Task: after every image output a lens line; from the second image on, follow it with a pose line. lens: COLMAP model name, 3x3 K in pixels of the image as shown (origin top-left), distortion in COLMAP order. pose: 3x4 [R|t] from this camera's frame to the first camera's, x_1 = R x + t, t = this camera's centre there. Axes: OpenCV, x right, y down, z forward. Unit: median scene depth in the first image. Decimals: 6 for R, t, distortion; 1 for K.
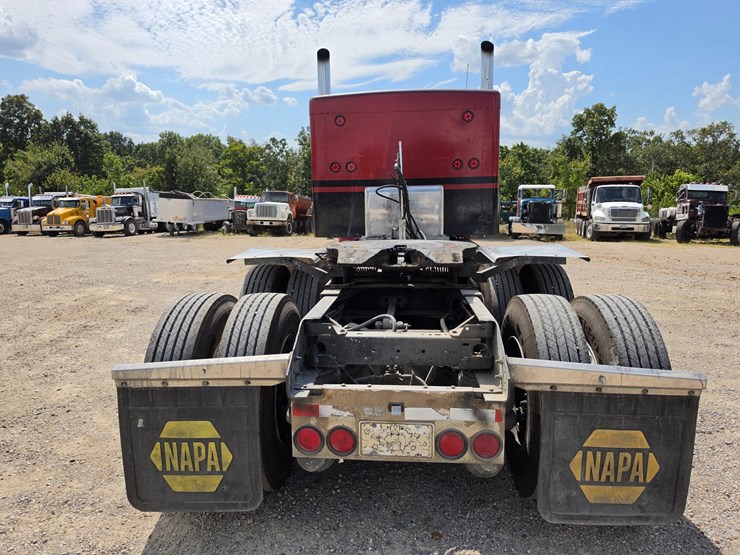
lens RADIAL K [[517.6, 0, 368.1], [0, 517.6, 282.2], [0, 0, 1]] dist [0.045188, -0.058609]
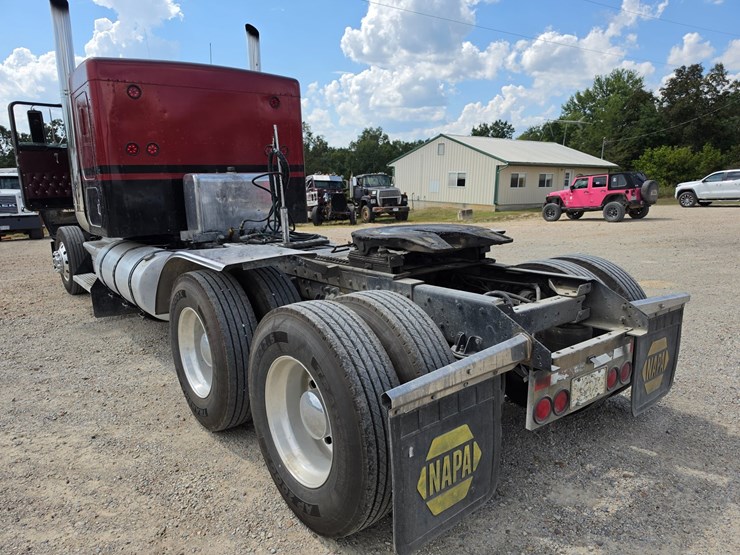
lens RADIAL K [[524.5, 0, 370.3], [0, 524.5, 284.8], [0, 0, 1]] dist [0.045863, -0.075930]
pose [[0.739718, -0.135032, 0.659230, -0.103293], [0.121745, 0.990348, 0.066247, -0.006727], [-0.661812, 0.031254, 0.749018, 0.039534]]
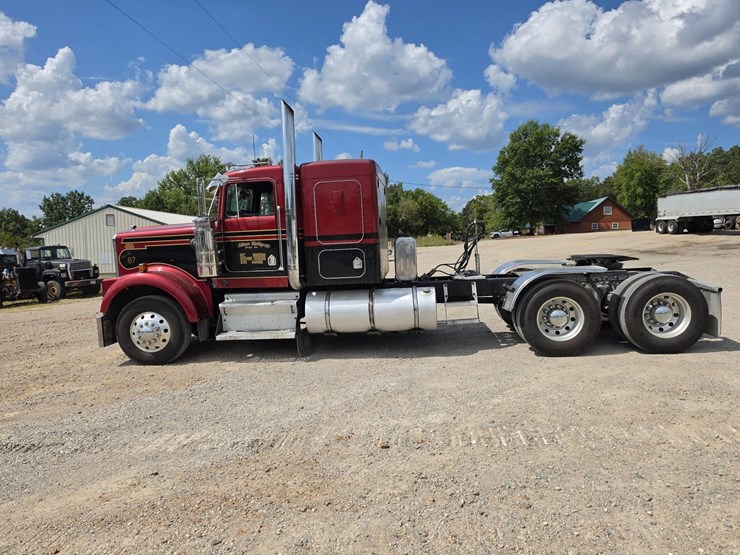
lens RADIAL K [[523.1, 0, 368.6], [0, 523.1, 282.3], [0, 0, 1]] dist [0.007860, -0.009798]
pose [[-0.004035, -0.076518, 0.997060, -0.350192], [0.204961, 0.975837, 0.075719, -0.051620], [-0.978762, 0.204664, 0.011746, 0.291140]]
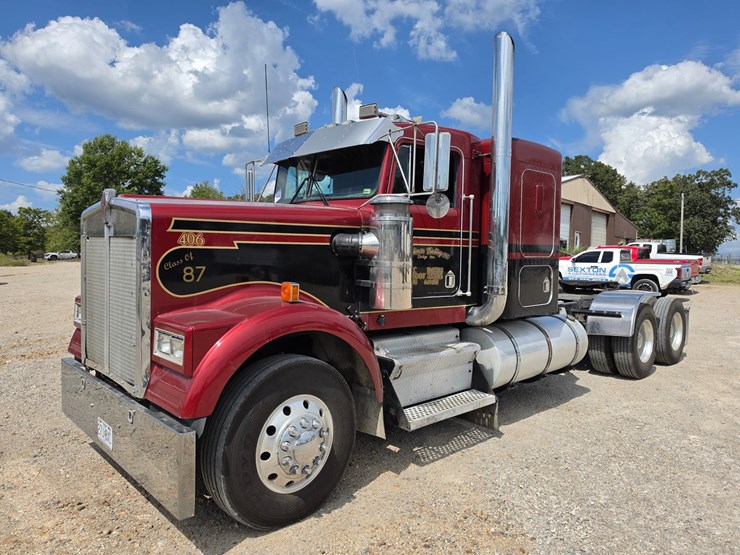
lens RADIAL K [[512.4, 0, 371.2], [0, 512.4, 274.5], [0, 0, 1]] dist [0.061501, -0.058227]
pose [[-0.756610, -0.021882, 0.653501, -0.120920], [0.103524, 0.982825, 0.152768, -0.089265], [-0.645620, 0.183239, -0.741349, 0.525545]]
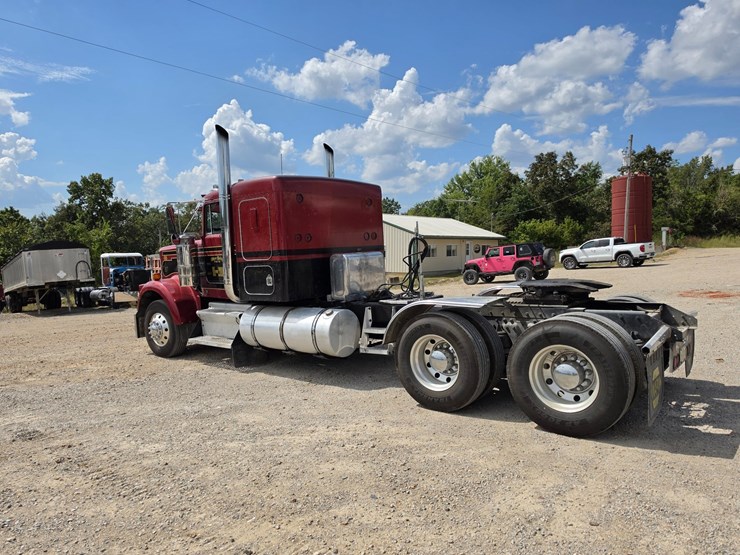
lens RADIAL K [[528.3, 0, 363.8], [0, 528.3, 276.4], [0, 0, 1]] dist [0.055257, -0.070303]
pose [[0.577506, -0.057279, 0.814375, -0.258668], [0.170121, 0.984081, -0.051424, -0.015552], [-0.798465, 0.168240, 0.578056, 0.062332]]
